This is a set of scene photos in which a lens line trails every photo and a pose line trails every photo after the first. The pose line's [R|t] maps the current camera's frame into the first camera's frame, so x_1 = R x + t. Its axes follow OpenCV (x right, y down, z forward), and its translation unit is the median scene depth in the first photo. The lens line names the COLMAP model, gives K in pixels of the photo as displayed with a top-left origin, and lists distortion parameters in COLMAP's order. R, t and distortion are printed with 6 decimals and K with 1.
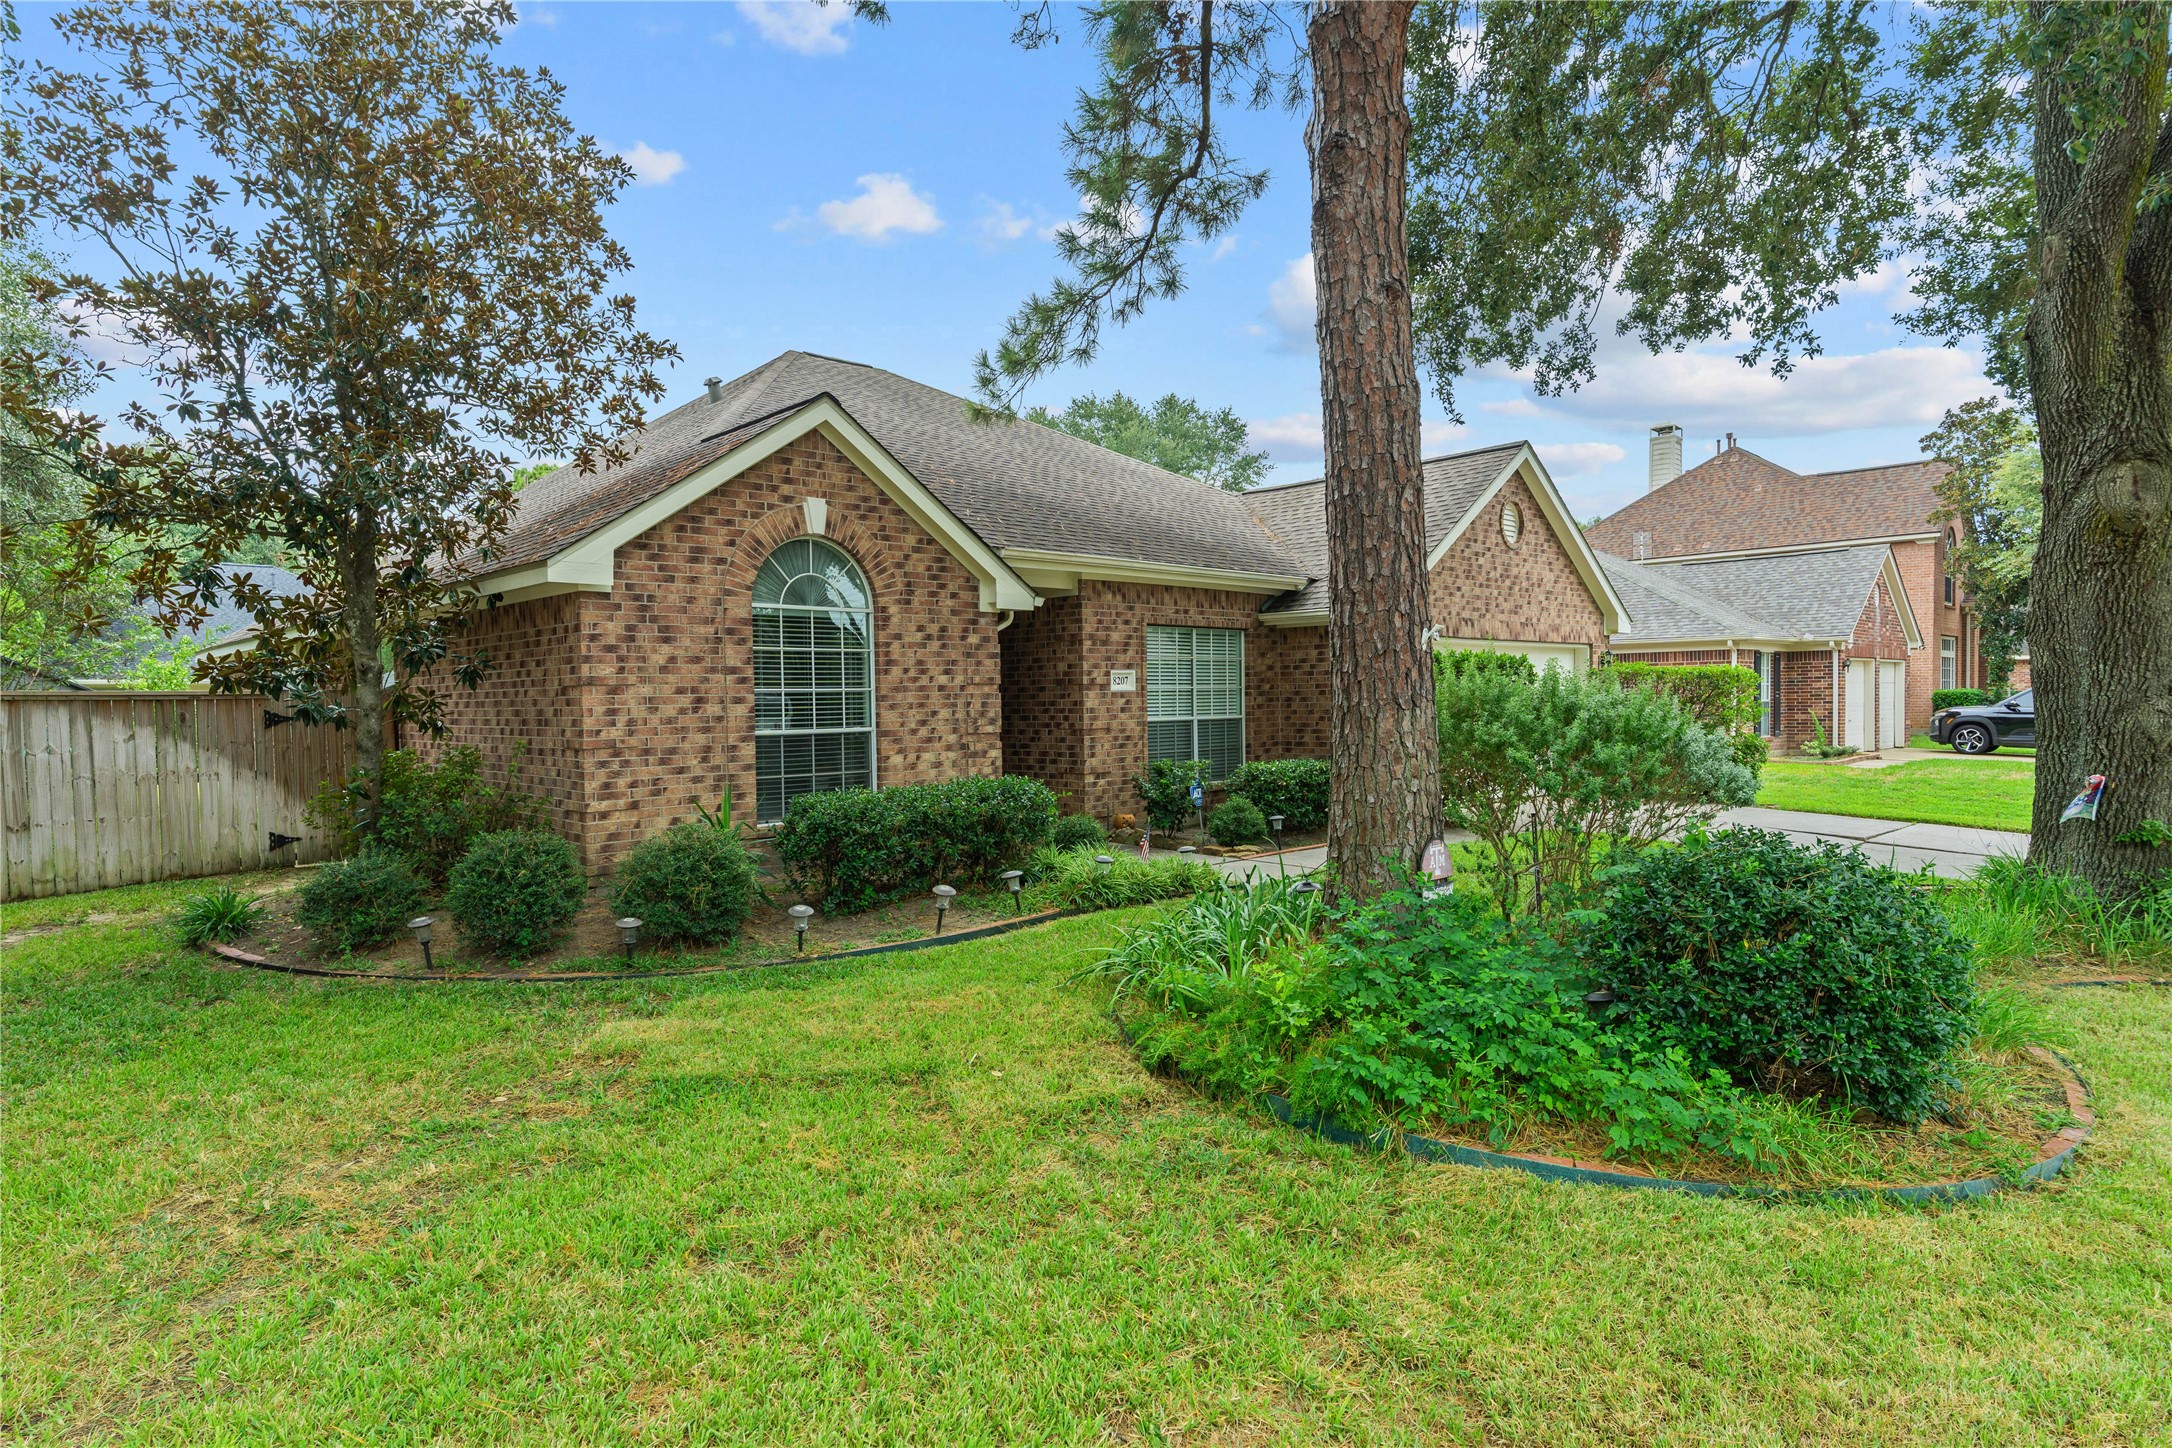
lens RADIAL K [[1183.4, 0, 1080.5], [0, 1183.4, 731.7], [0, 0, 1]] dist [-0.003642, -0.000420]
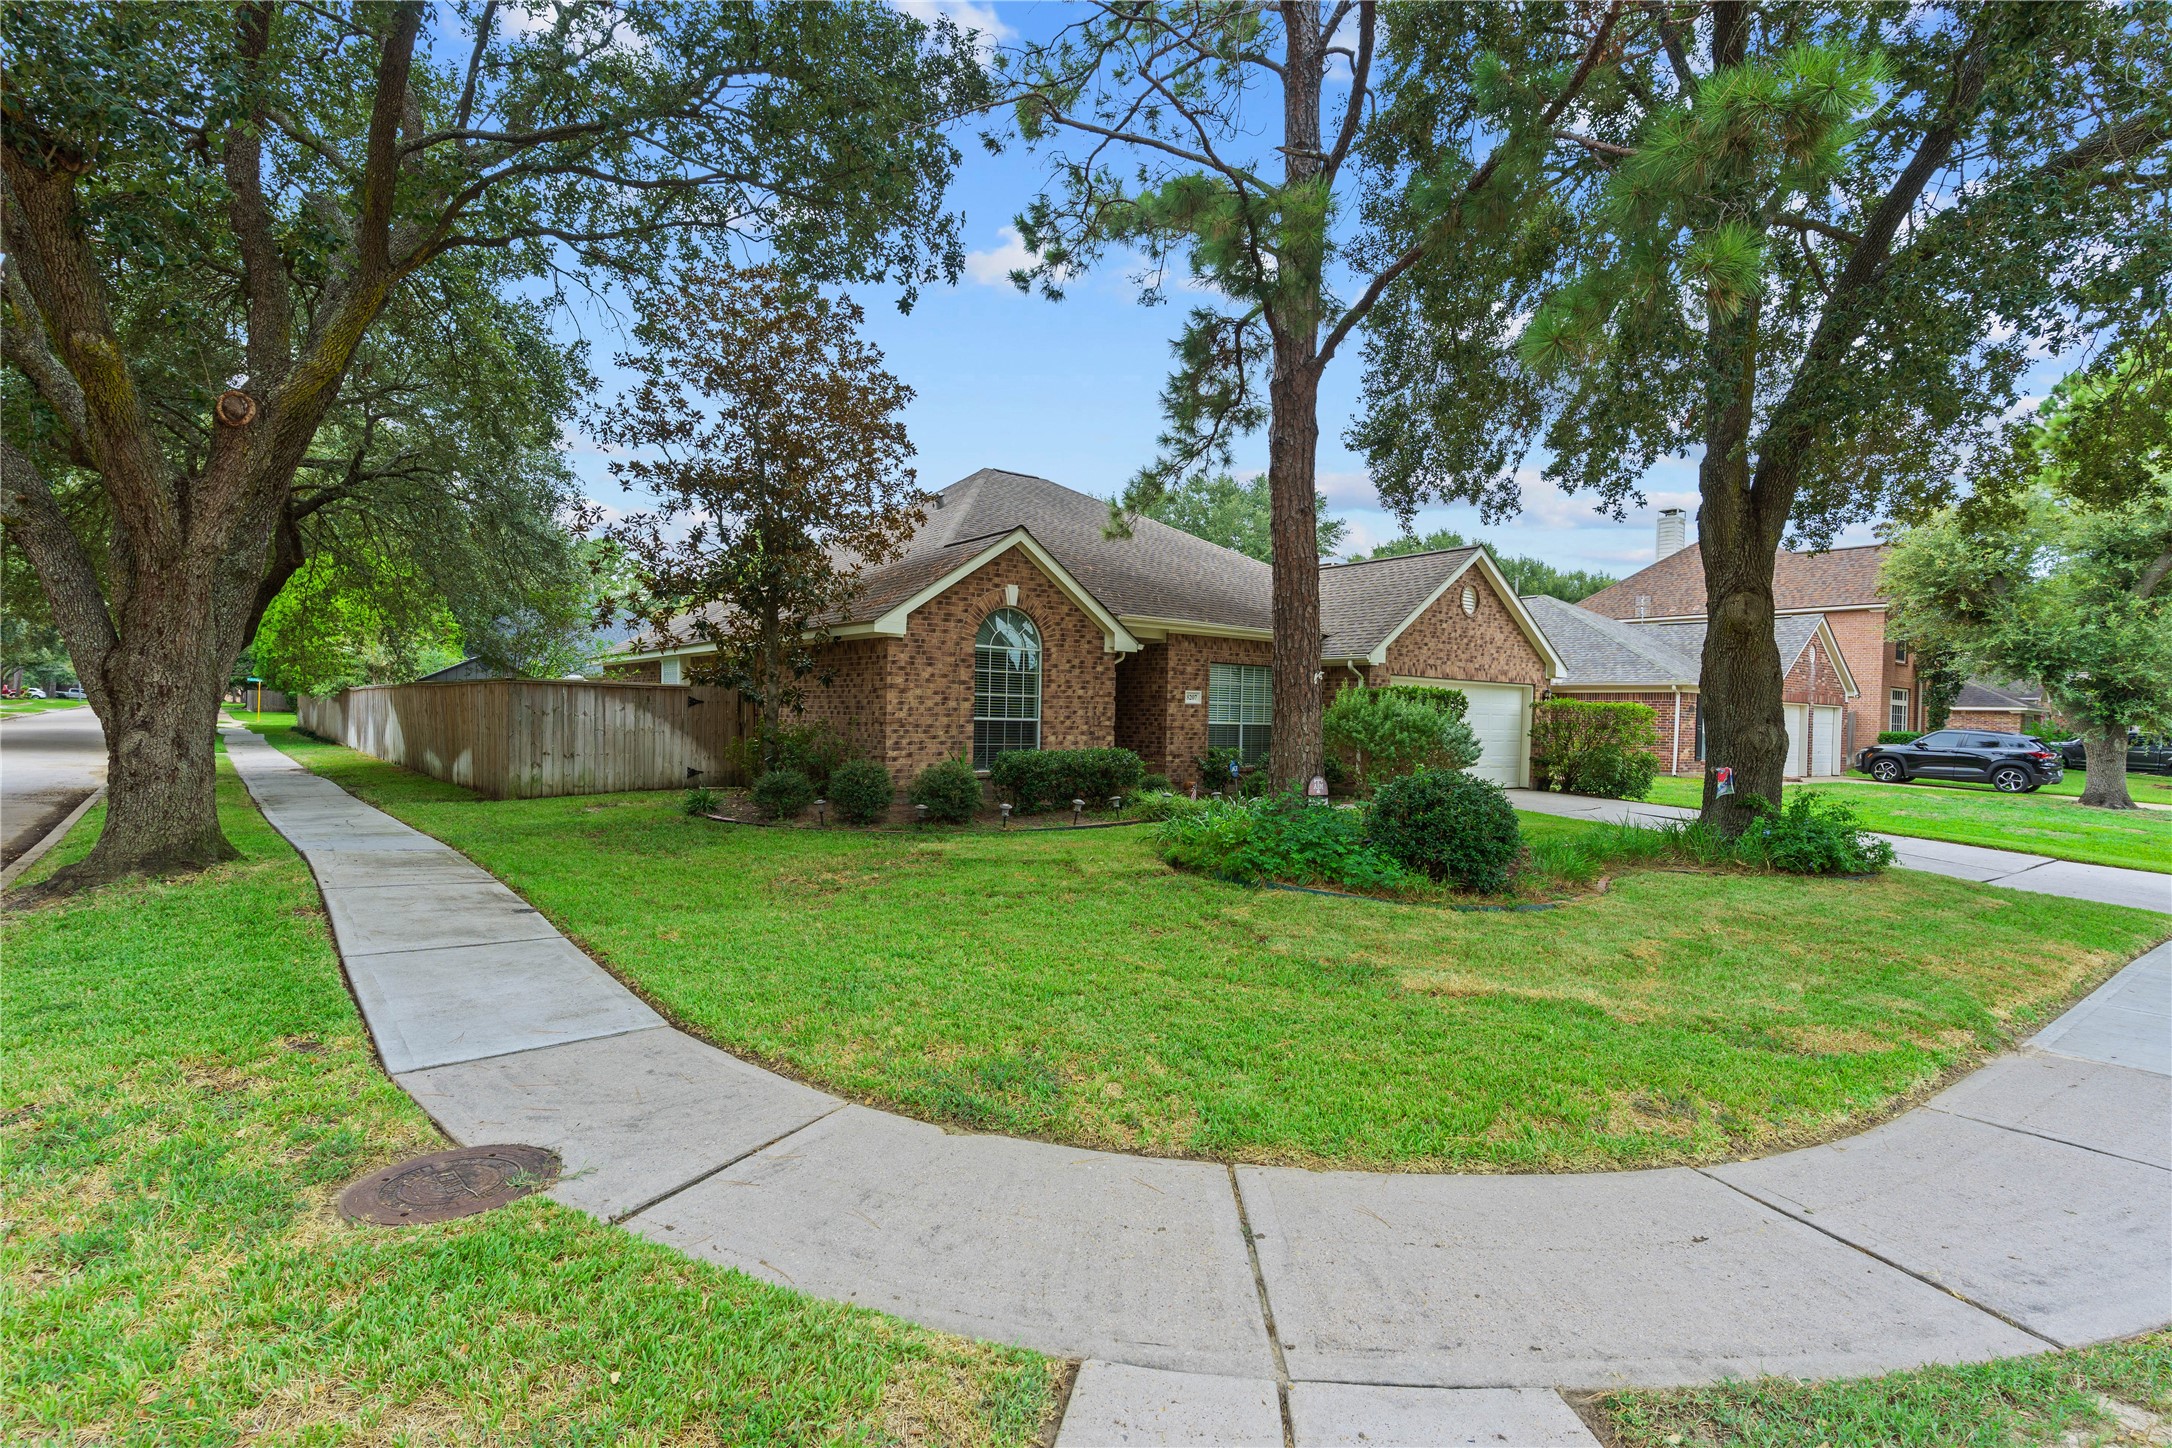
lens RADIAL K [[1027.8, 0, 1086.1], [0, 1027.8, 721.1], [0, 0, 1]] dist [0.002178, 0.000062]
pose [[0.993950, 0.037911, -0.103079, 0.045703], [-0.040216, 0.998983, -0.020374, 0.027840], [0.102202, 0.024396, 0.994464, -0.474214]]
